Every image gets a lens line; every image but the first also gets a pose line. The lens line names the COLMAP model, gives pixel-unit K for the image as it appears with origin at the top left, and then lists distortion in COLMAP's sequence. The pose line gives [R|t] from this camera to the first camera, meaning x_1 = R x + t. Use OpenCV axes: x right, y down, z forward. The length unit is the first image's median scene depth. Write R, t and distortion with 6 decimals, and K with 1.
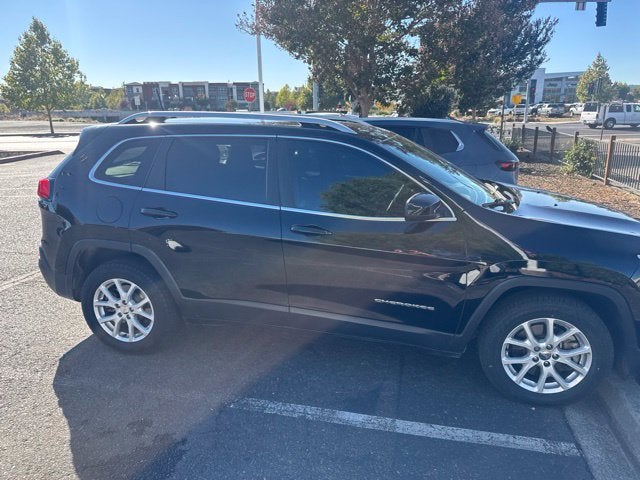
lens RADIAL K [[455.8, 0, 321.3], [0, 455.8, 241.2], [0, 0, 1]] dist [0.003413, -0.008637]
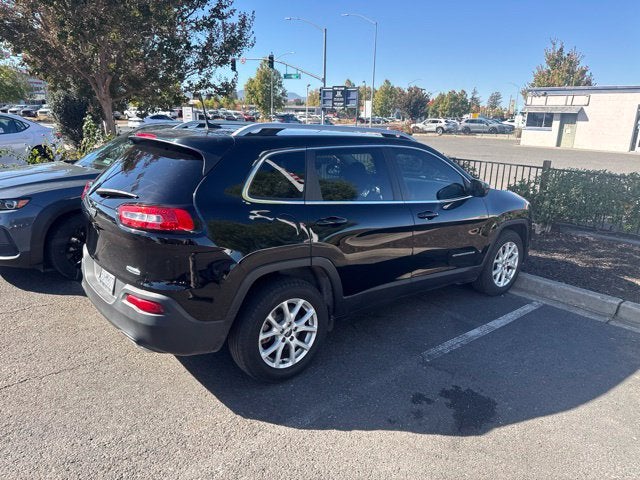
lens RADIAL K [[453.3, 0, 328.0], [0, 453.3, 238.8], [0, 0, 1]] dist [0.059573, -0.076686]
pose [[0.599449, -0.176079, 0.780805, -1.093918], [0.183671, 0.979733, 0.079929, -0.099073], [-0.779054, 0.095498, 0.619641, 0.345929]]
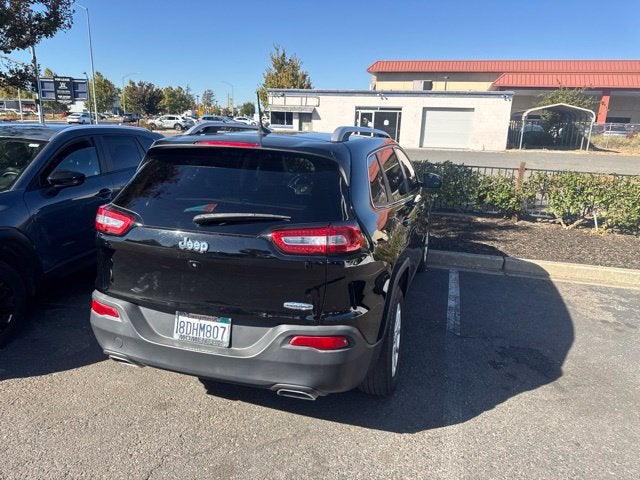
lens RADIAL K [[447.7, 0, 324.4], [0, 447.7, 239.7], [0, 0, 1]] dist [0.064616, -0.097025]
pose [[0.065061, -0.235424, 0.969713, -1.297531], [0.241626, 0.946570, 0.213594, -0.271275], [-0.968186, 0.220411, 0.118470, 1.001709]]
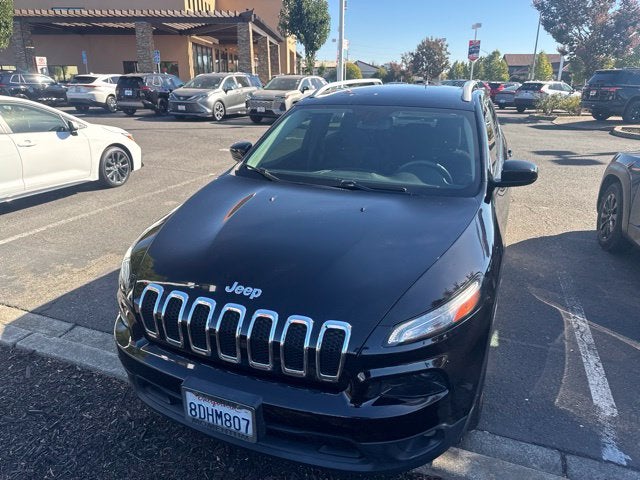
lens RADIAL K [[454.4, 0, 322.7], [0, 454.4, 240.8], [0, 0, 1]] dist [0.008540, -0.010213]
pose [[-0.163301, 0.331707, -0.929141, 1.202878], [-0.275479, 0.888993, 0.365791, -0.315543], [0.947335, 0.315693, -0.053795, 1.097176]]
